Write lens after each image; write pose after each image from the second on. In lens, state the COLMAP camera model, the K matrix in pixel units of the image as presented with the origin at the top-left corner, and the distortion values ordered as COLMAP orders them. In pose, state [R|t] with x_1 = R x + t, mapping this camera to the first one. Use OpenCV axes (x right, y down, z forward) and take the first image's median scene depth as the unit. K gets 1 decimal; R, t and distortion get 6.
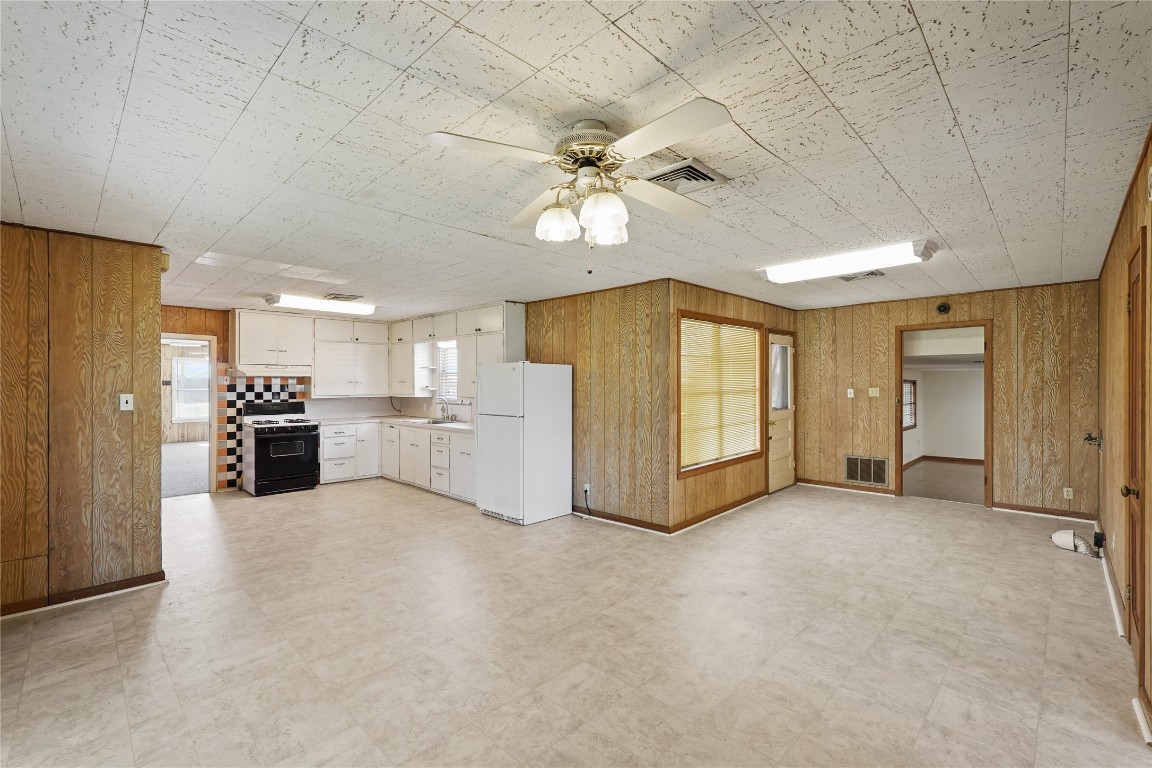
lens RADIAL K [[503.4, 0, 576.0], [0, 503.4, 384.0], [0, 0, 1]] dist [0.000129, -0.000084]
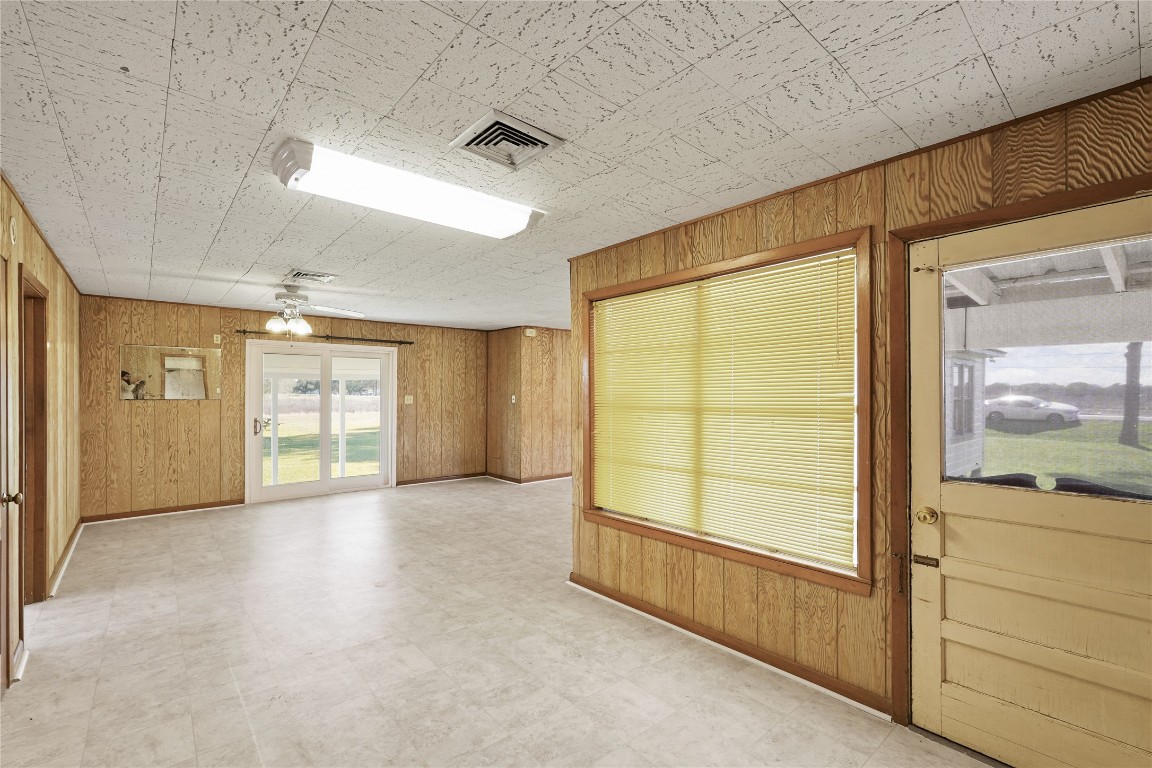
lens RADIAL K [[501.0, 0, 575.7], [0, 501.0, 390.2], [0, 0, 1]] dist [-0.002105, 0.000297]
pose [[-0.086751, 0.001025, -0.996229, 0.968753], [0.001357, 0.999999, 0.000910, -0.004643], [0.996229, -0.001273, -0.086753, 1.070595]]
